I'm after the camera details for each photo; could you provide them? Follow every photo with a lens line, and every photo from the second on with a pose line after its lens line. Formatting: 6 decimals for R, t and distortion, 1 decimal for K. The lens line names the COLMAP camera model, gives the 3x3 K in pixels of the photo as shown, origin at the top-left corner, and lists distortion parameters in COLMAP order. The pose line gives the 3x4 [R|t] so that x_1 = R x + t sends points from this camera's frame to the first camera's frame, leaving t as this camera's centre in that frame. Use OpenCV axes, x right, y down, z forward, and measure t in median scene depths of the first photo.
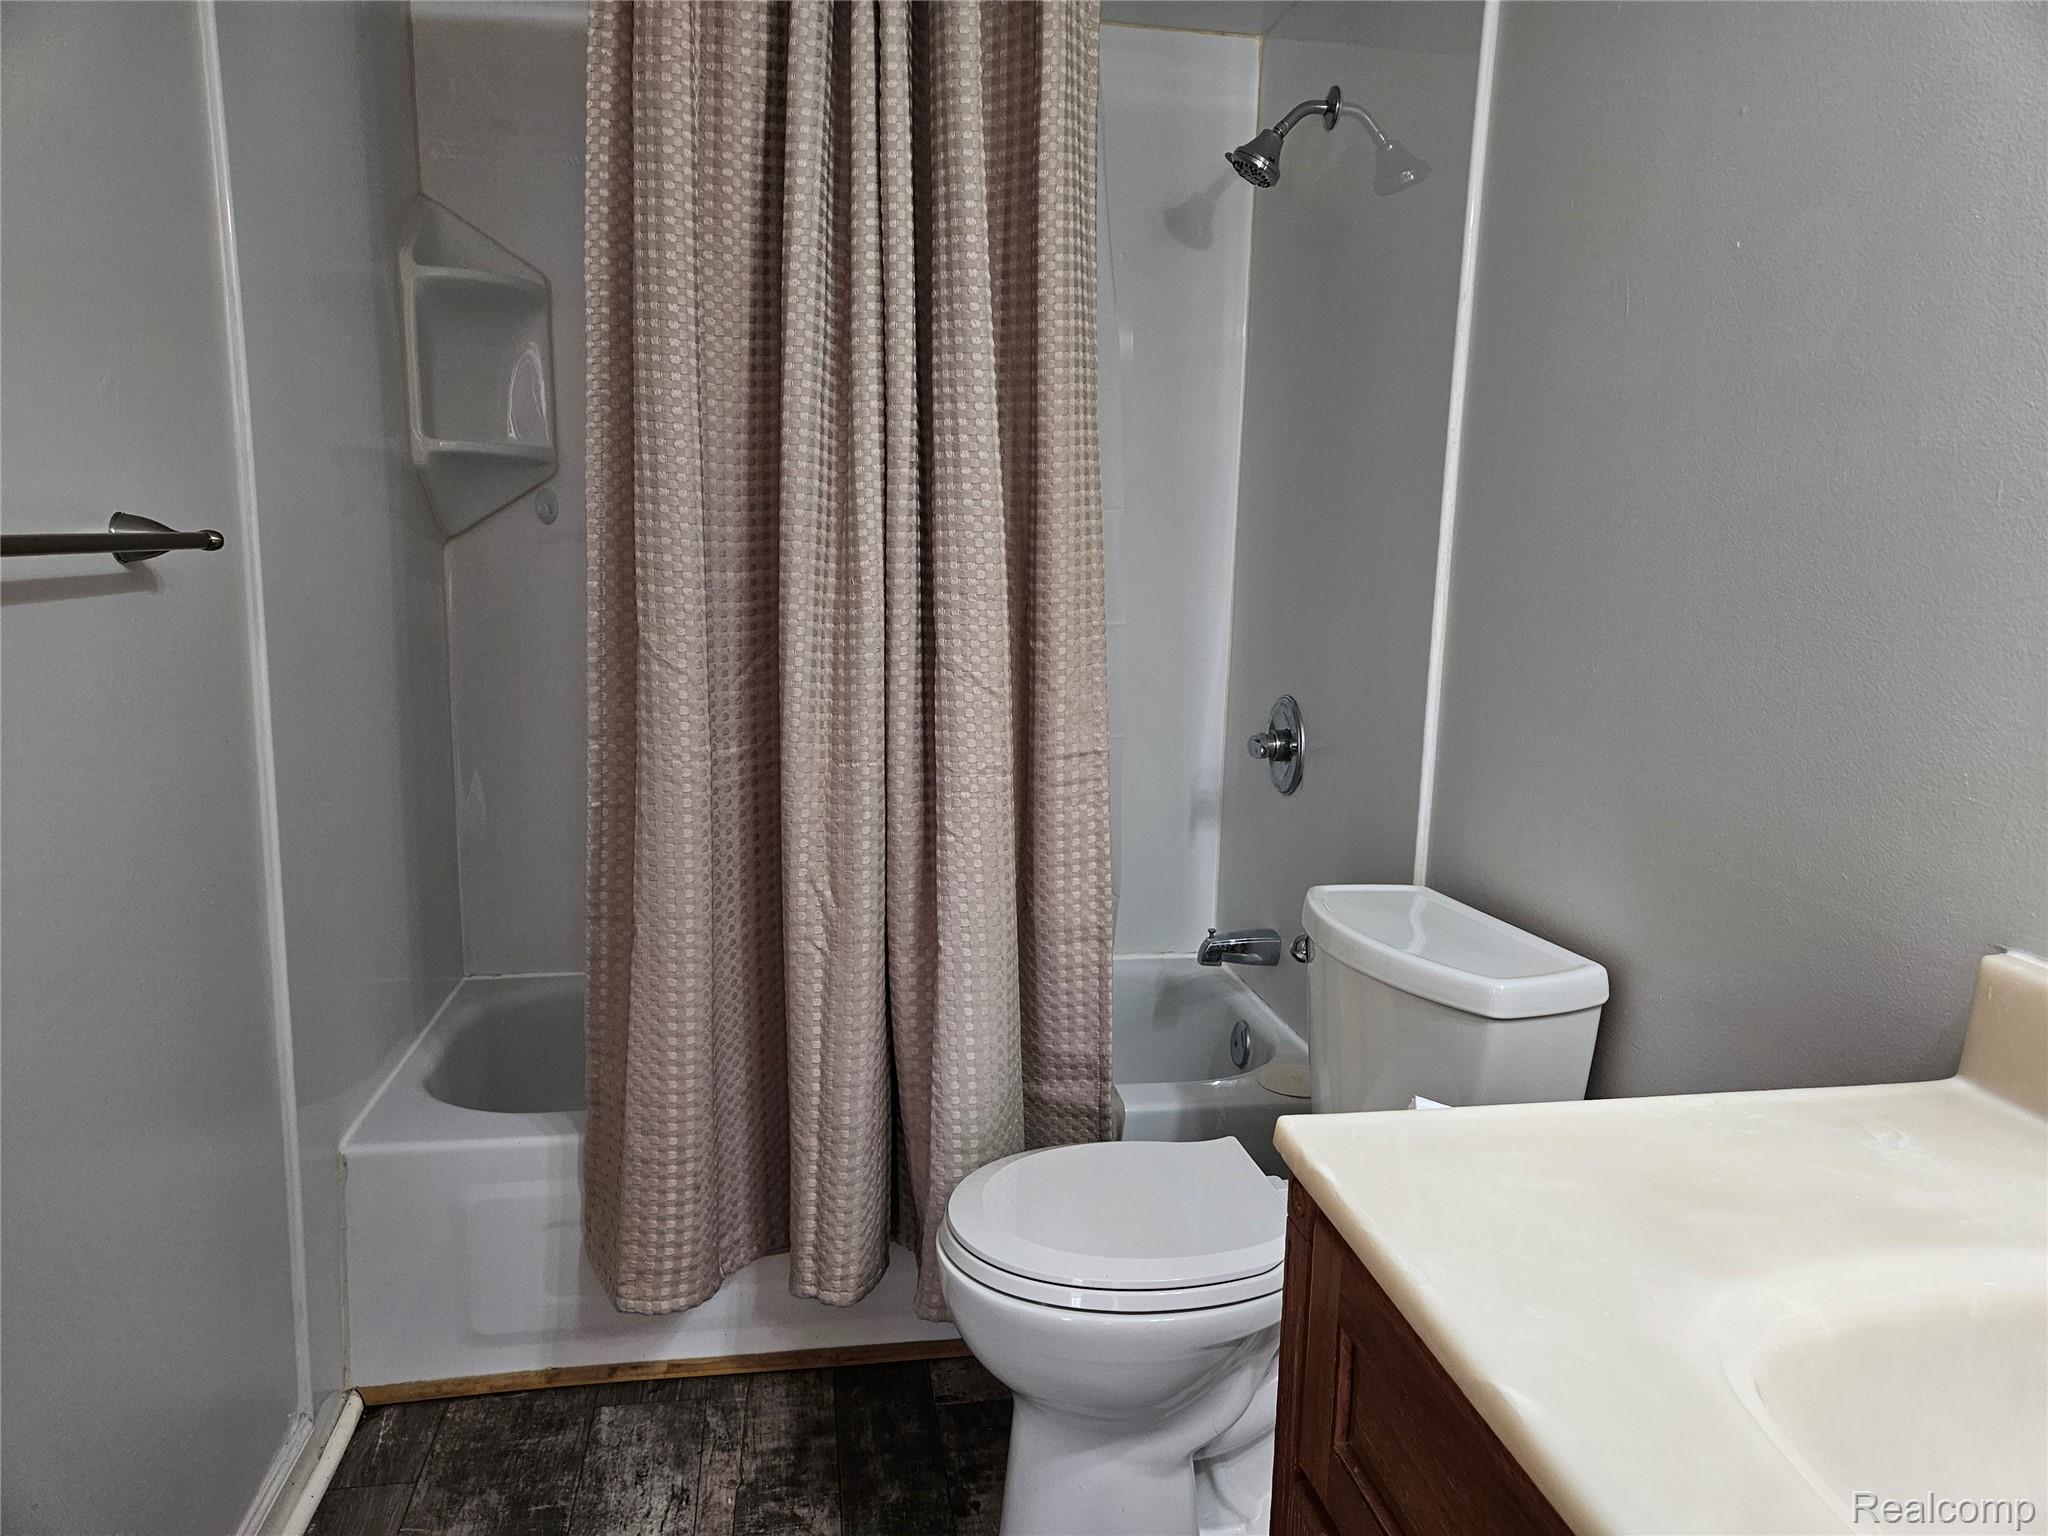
lens RADIAL K [[1389.9, 0, 1027.2], [0, 1389.9, 763.8], [0, 0, 1]] dist [0.085400, -0.067631]
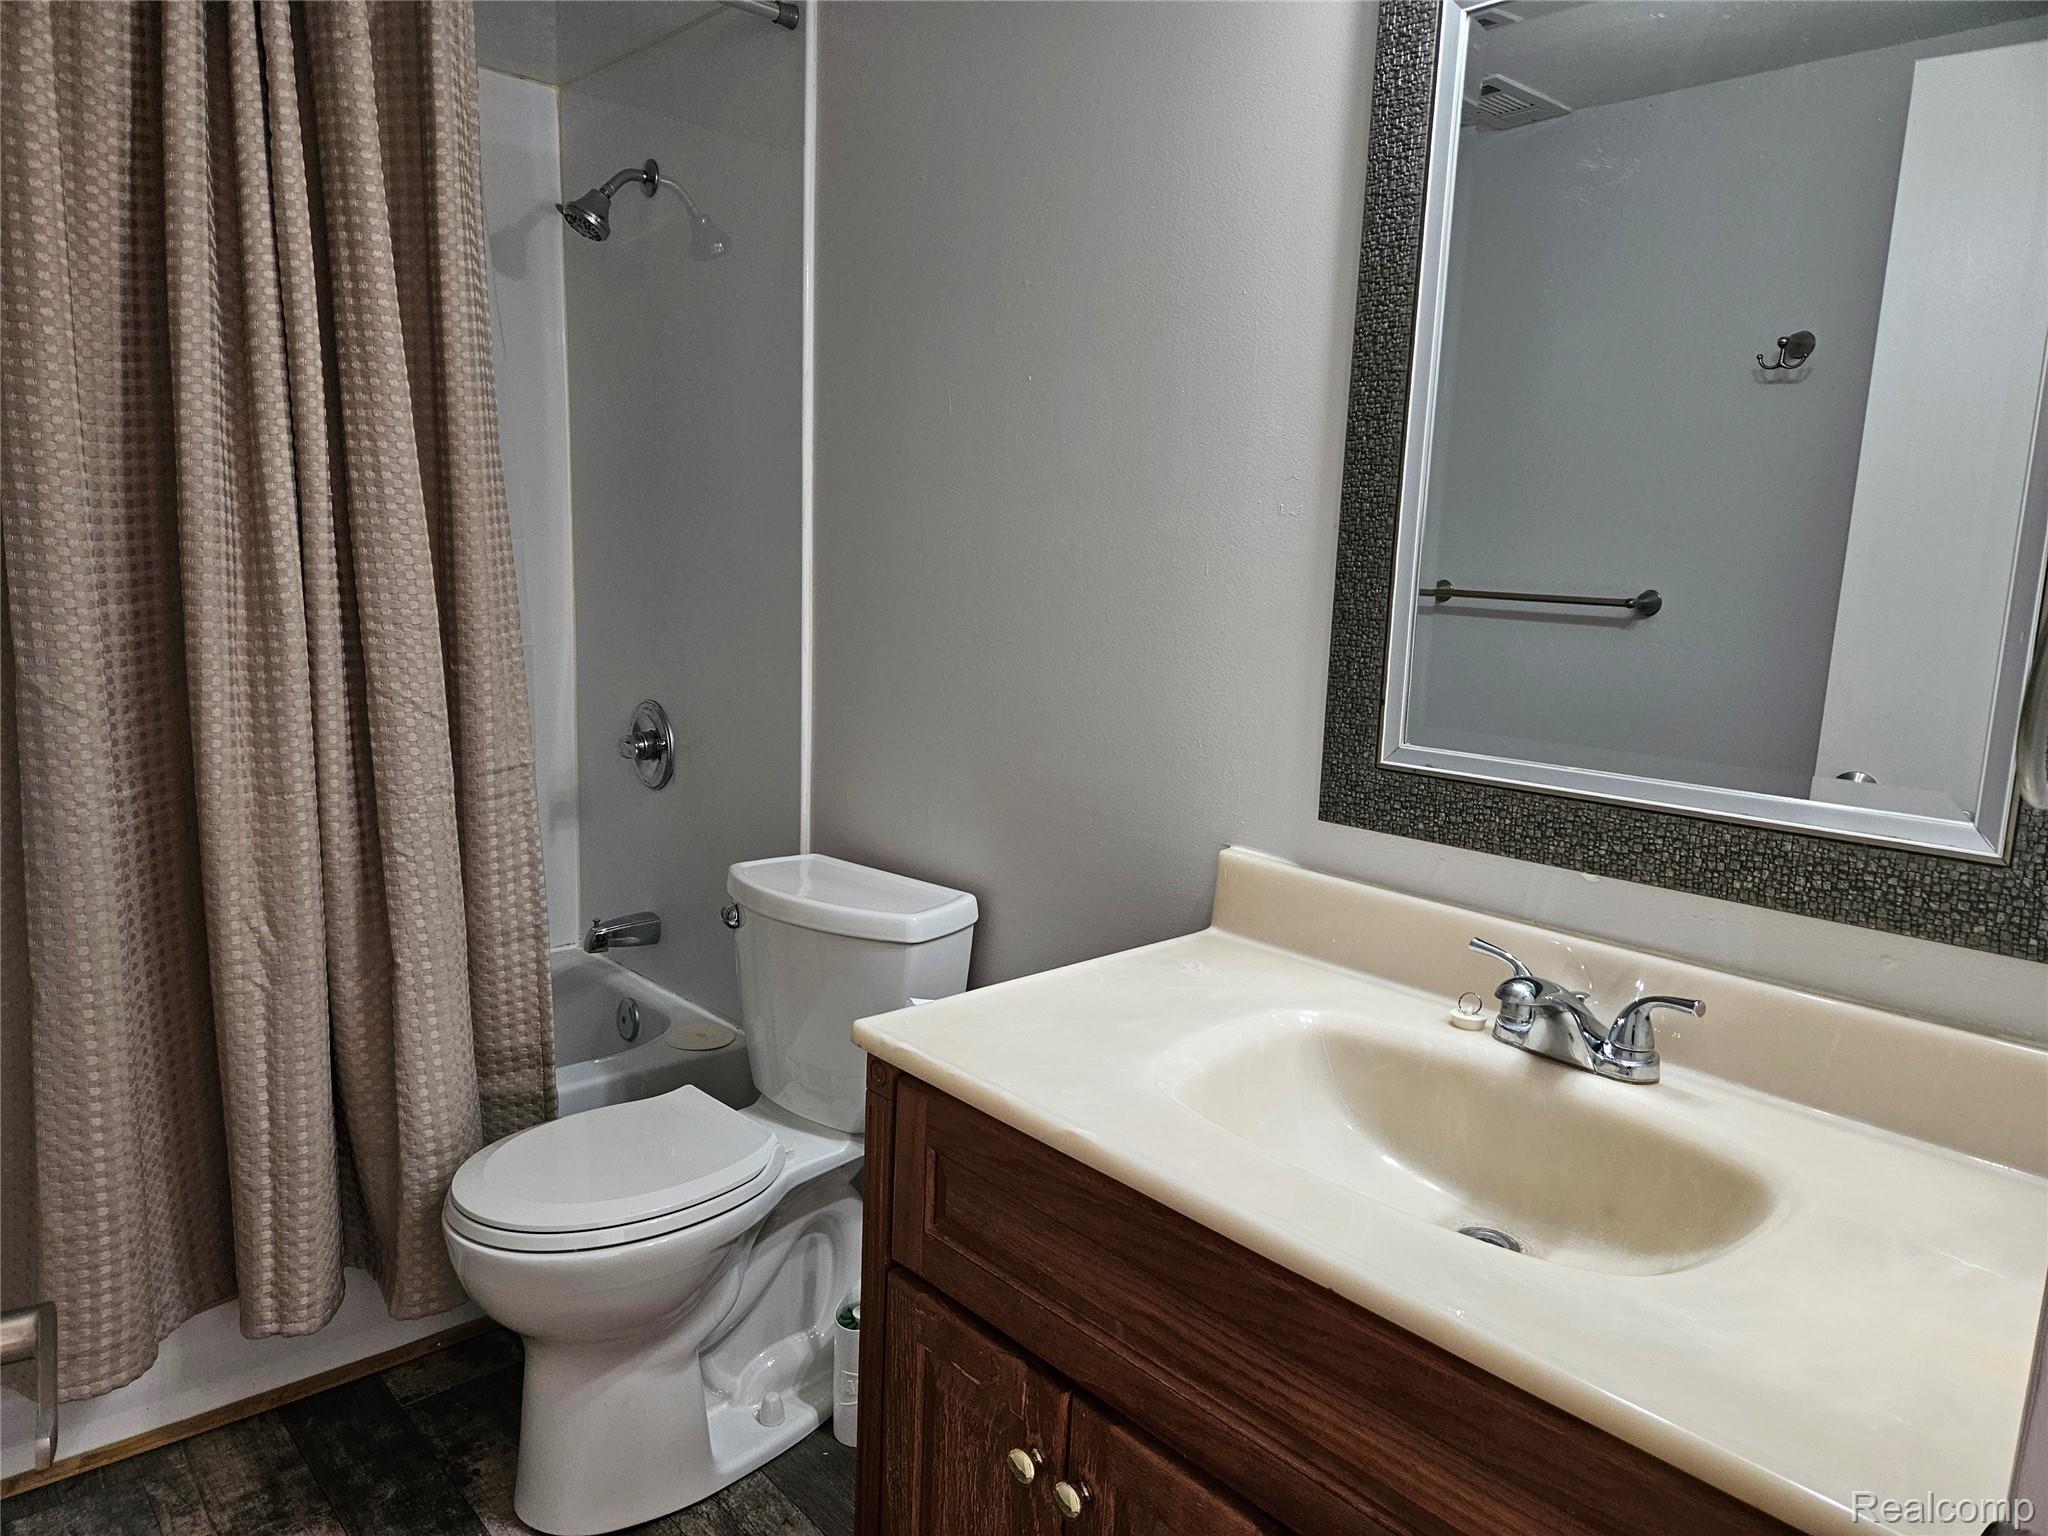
lens RADIAL K [[1389.9, 0, 1027.2], [0, 1389.9, 763.8], [0, 0, 1]] dist [0.085400, -0.067631]
pose [[0.846712, -0.076222, 0.526563, -0.205190], [0.069842, 0.997044, 0.032021, -0.018040], [-0.527448, 0.009664, 0.849533, -0.141587]]
